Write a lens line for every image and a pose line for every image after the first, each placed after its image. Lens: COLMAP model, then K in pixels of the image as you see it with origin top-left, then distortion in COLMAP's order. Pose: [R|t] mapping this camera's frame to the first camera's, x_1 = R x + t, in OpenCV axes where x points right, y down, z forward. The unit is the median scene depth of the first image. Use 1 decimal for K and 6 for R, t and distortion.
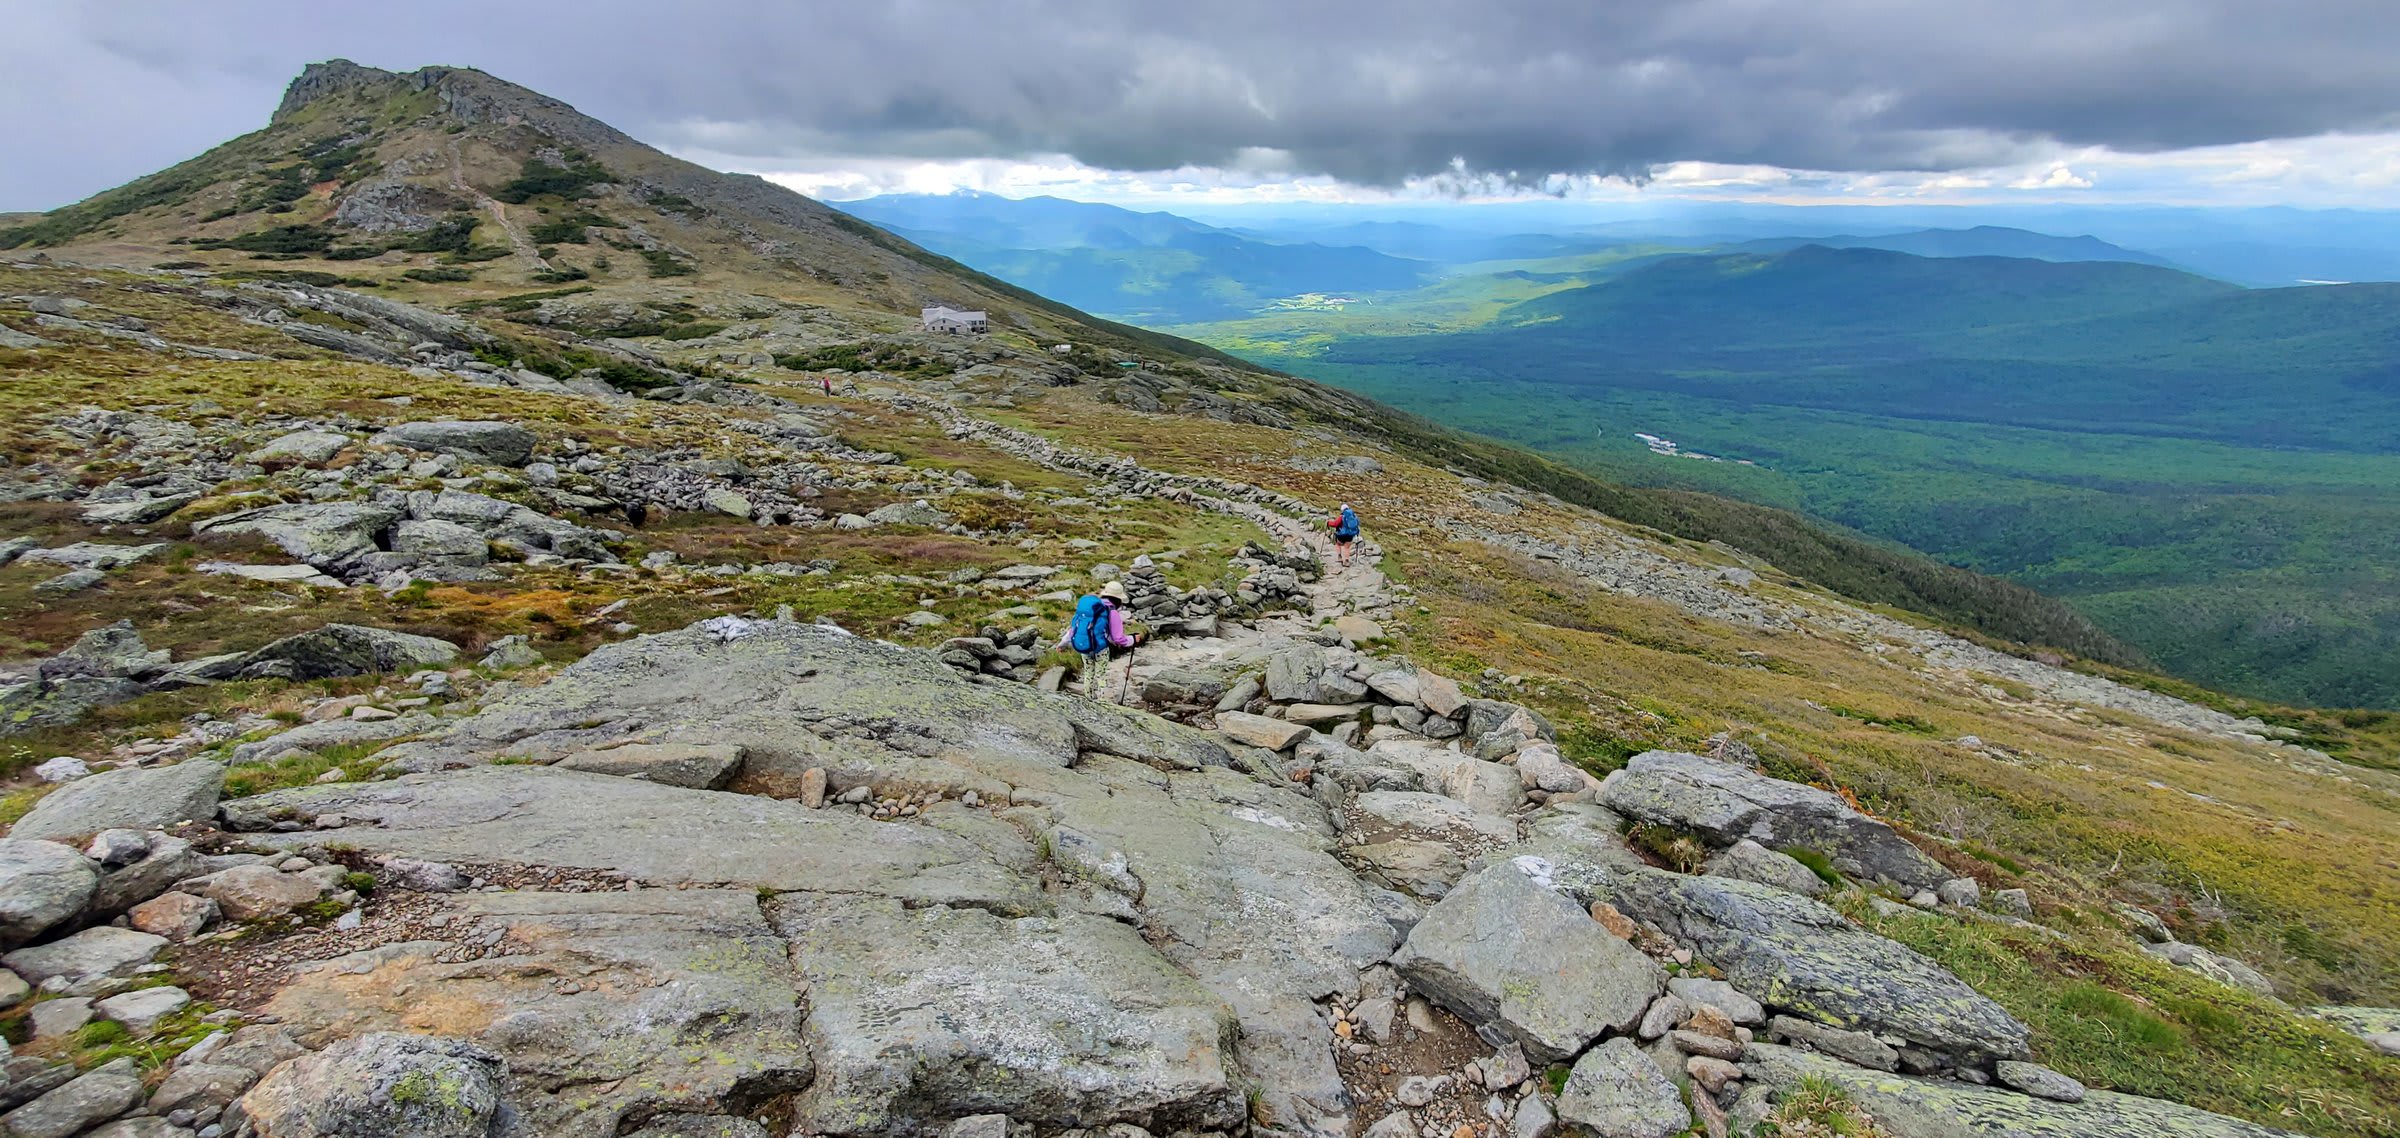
lens RADIAL K [[944.5, 0, 1200.0], [0, 944.5, 569.0], [0, 0, 1]] dist [0.002437, -0.000204]
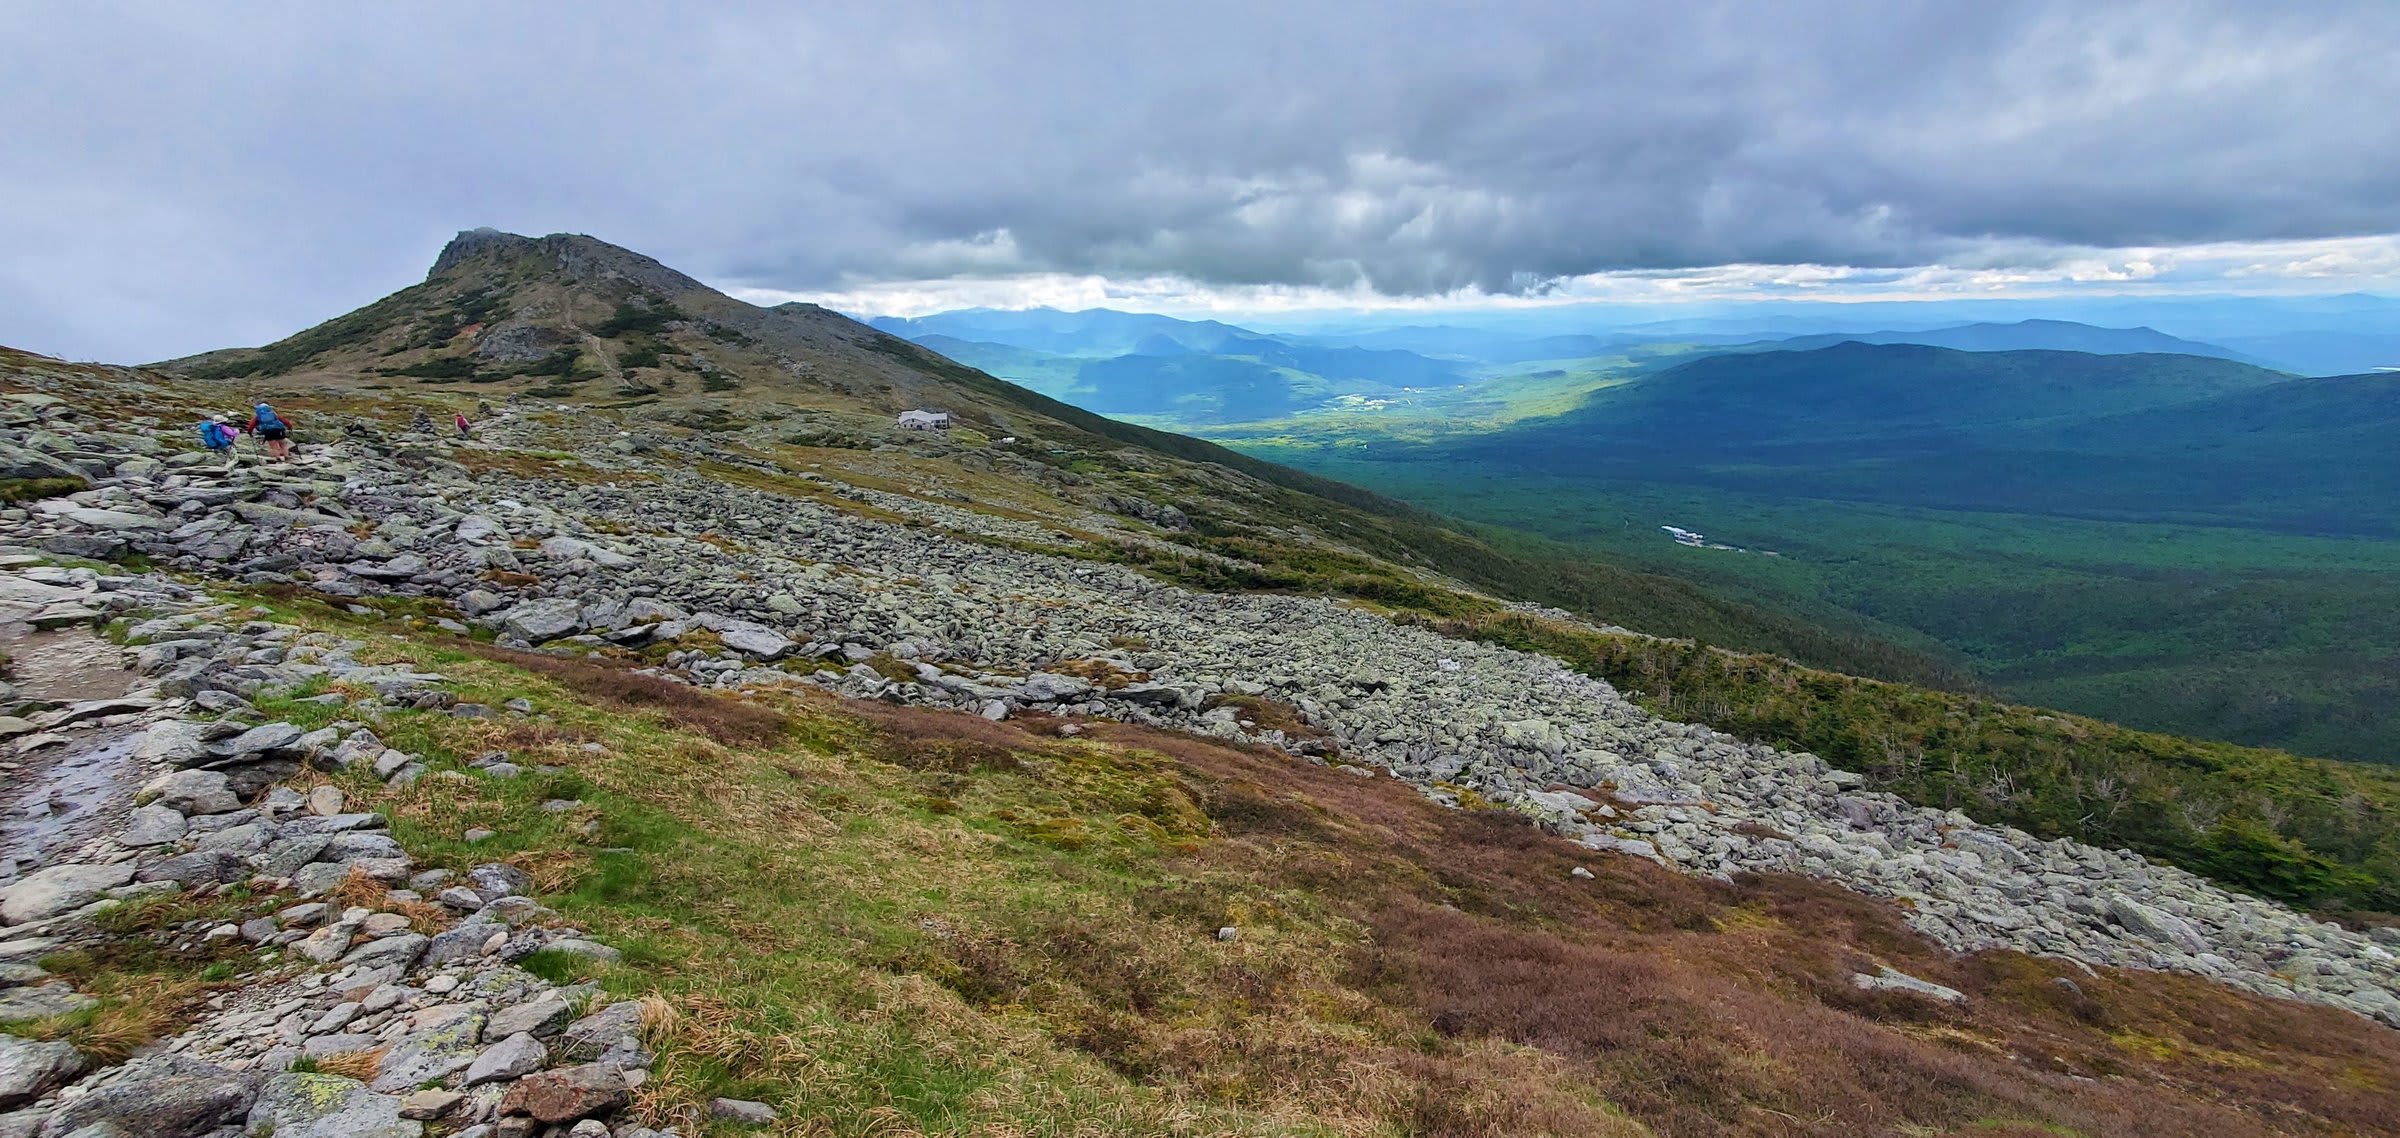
lens RADIAL K [[944.5, 0, 1200.0], [0, 944.5, 569.0], [0, 0, 1]] dist [0.002437, -0.000204]
pose [[0.998444, -0.003192, -0.055669, 0.067195], [-0.002581, 0.994644, -0.103329, 0.026505], [0.055701, 0.103312, 0.993088, -0.089981]]
